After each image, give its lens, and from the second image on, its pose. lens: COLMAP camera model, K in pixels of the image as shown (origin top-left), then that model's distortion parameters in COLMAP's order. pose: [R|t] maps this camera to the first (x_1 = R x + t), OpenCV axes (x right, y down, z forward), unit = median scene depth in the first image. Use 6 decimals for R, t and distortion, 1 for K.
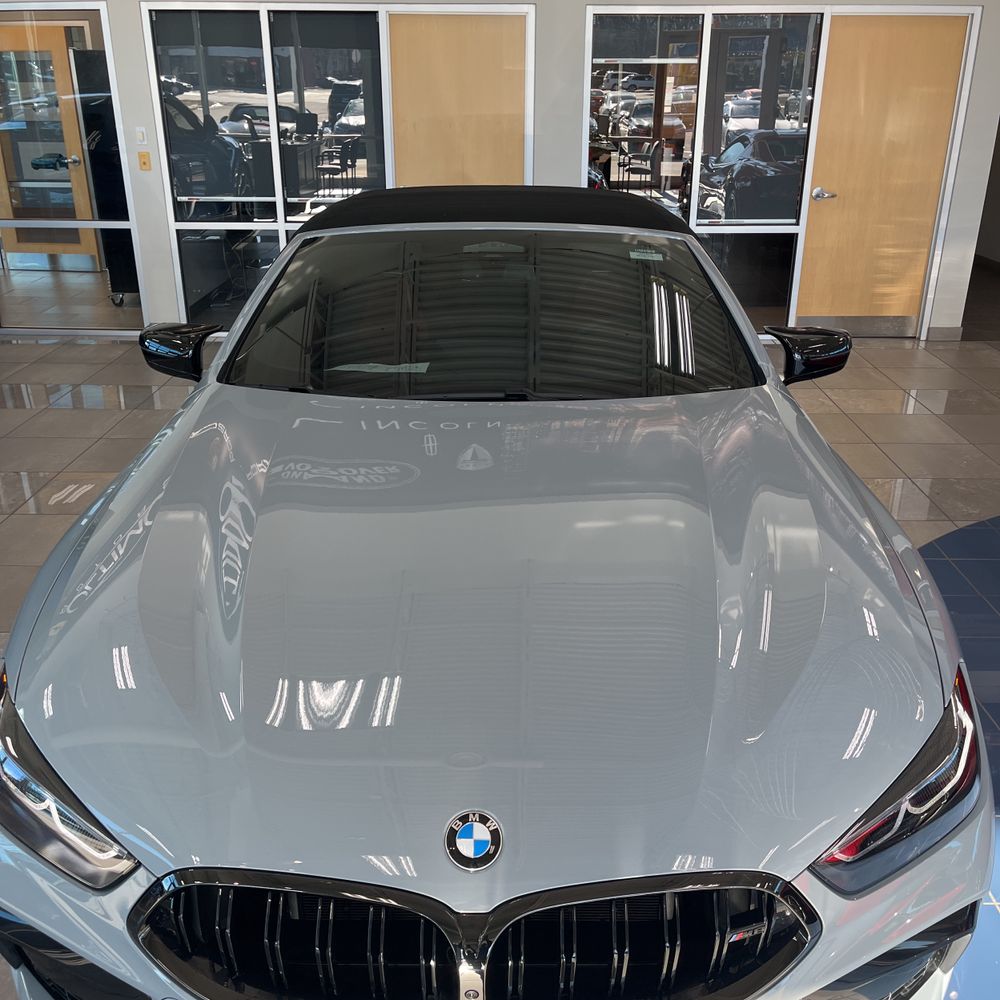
lens RADIAL K [[1002.4, 0, 502.2], [0, 1002.4, 505.2], [0, 0, 1]] dist [0.016677, 0.000000]
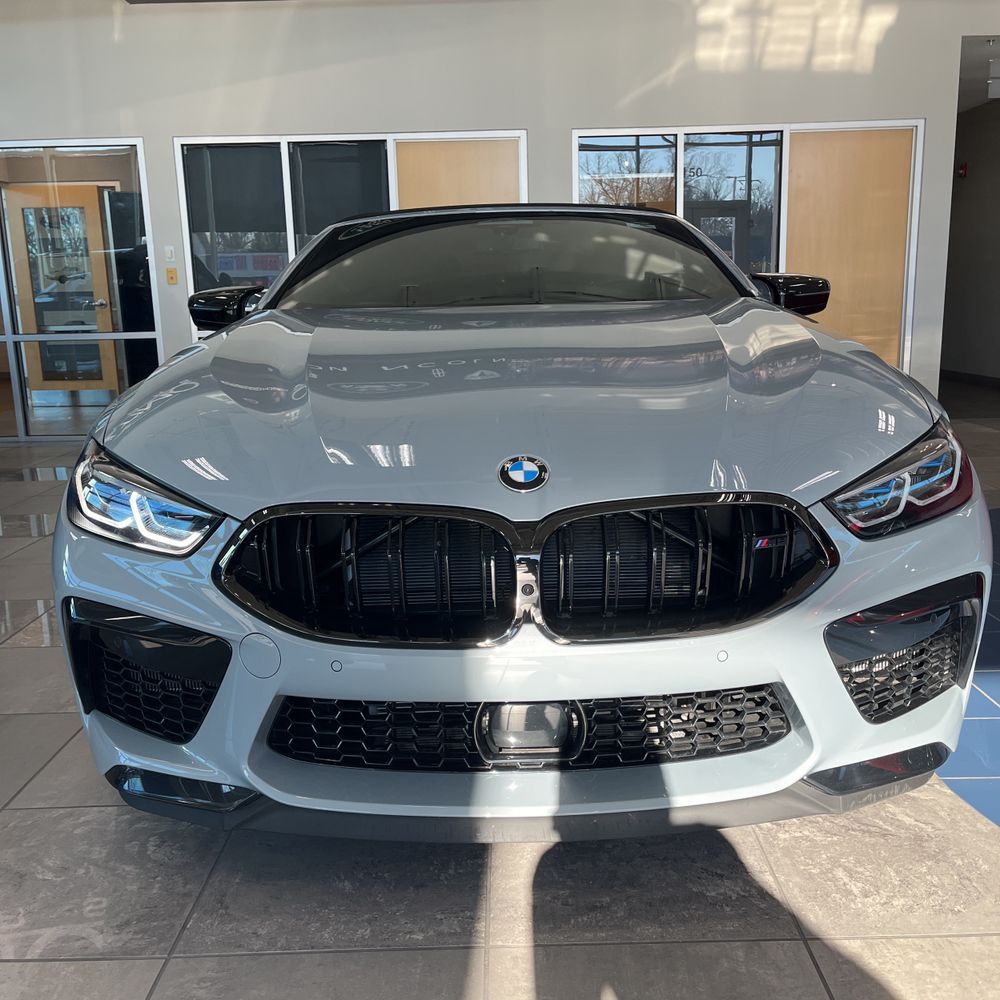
lens RADIAL K [[1002.4, 0, 501.4], [0, 1002.4, 500.1], [0, 0, 1]] dist [0.016677, 0.000000]
pose [[0.999585, -0.028350, 0.005099, -0.012328], [0.028802, 0.981431, -0.189640, 0.117965], [0.000372, 0.189708, 0.981840, -0.021223]]
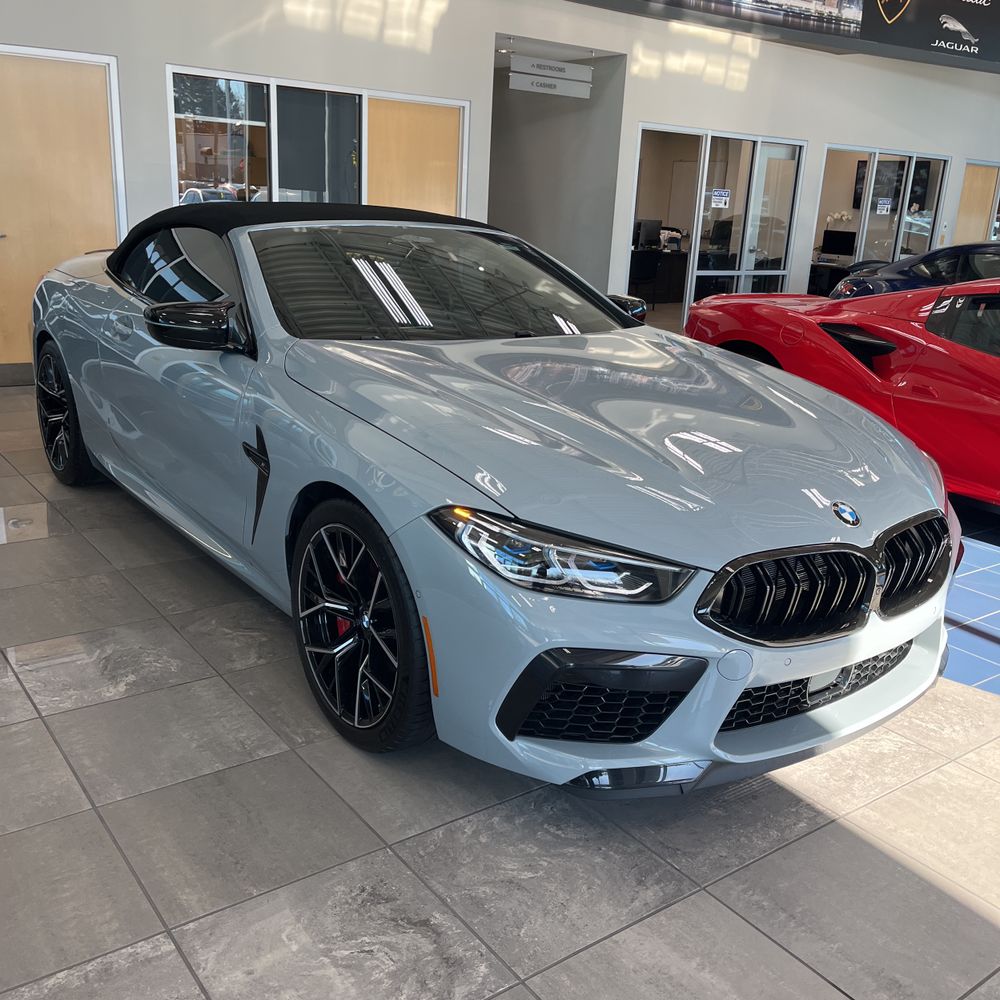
lens RADIAL K [[1002.4, 0, 499.3], [0, 1002.4, 497.7], [0, 0, 1]] dist [0.016677, 0.000000]
pose [[0.805028, -0.130894, 0.578616, -0.308134], [0.179500, 0.983380, -0.027279, 0.049900], [-0.565428, 0.125821, 0.815144, -0.016257]]
